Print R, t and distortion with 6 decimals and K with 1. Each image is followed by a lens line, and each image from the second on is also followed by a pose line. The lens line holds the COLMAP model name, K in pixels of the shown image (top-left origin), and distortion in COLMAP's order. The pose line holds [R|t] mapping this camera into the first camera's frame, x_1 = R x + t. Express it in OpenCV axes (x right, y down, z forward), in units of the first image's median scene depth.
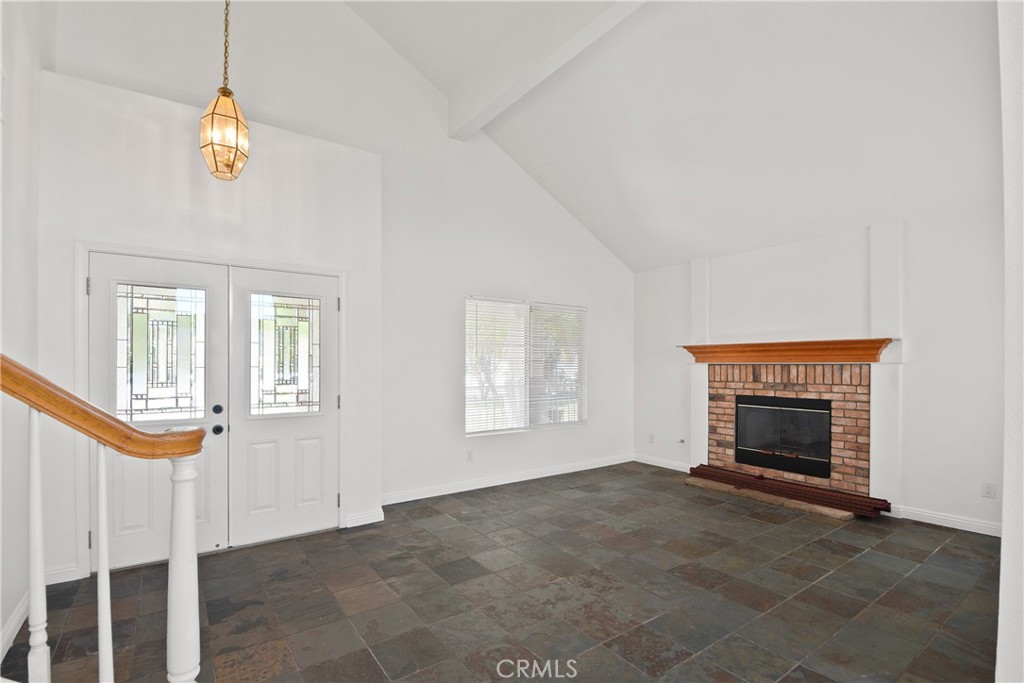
lens RADIAL K [[464.2, 0, 500.6], [0, 464.2, 365.5], [0, 0, 1]] dist [0.015247, -0.022942]
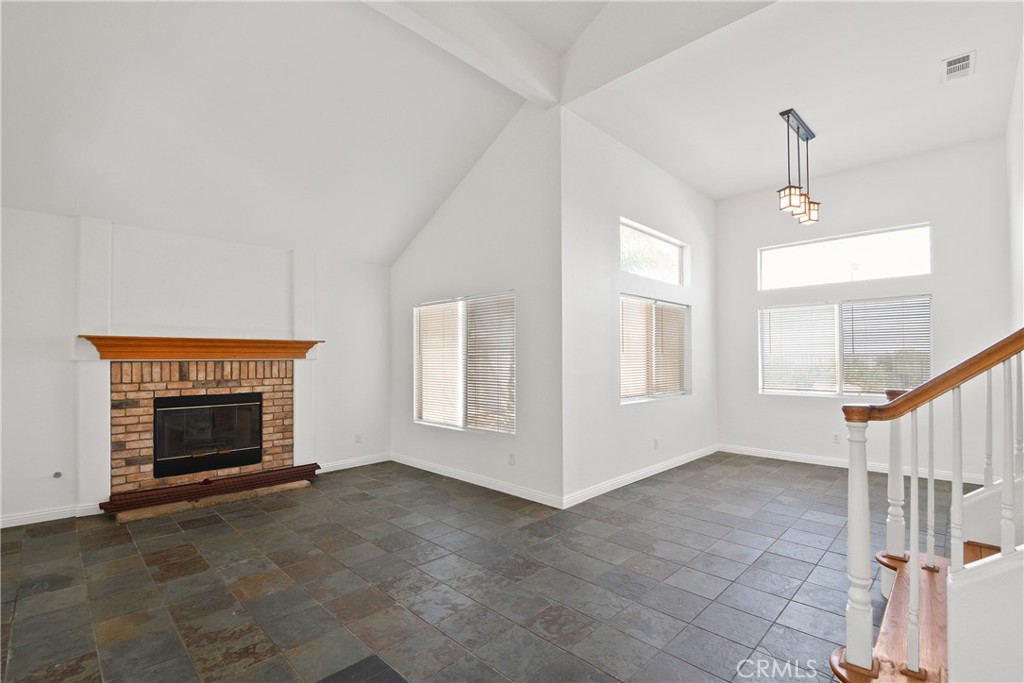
lens RADIAL K [[460.1, 0, 507.3], [0, 460.1, 352.0], [0, 0, 1]] dist [0.018203, -0.021530]
pose [[-0.172203, 0.014692, 0.984952, -0.483942], [0.007418, 0.999880, -0.013618, -0.003734], [-0.985034, 0.004961, -0.172291, 0.588698]]
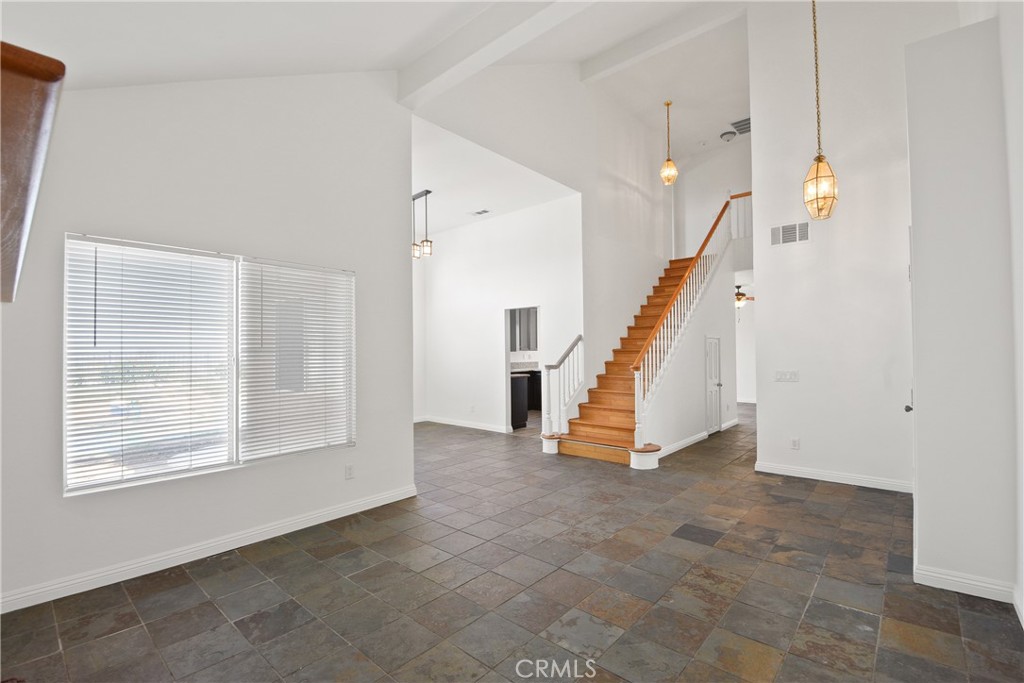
lens RADIAL K [[460.1, 0, 507.3], [0, 460.1, 352.0], [0, 0, 1]] dist [0.018203, -0.021530]
pose [[-0.972849, 0.008674, -0.231278, 0.398058], [0.008504, 0.999962, 0.001735, -0.003761], [0.231284, -0.000279, -0.972886, 1.280288]]
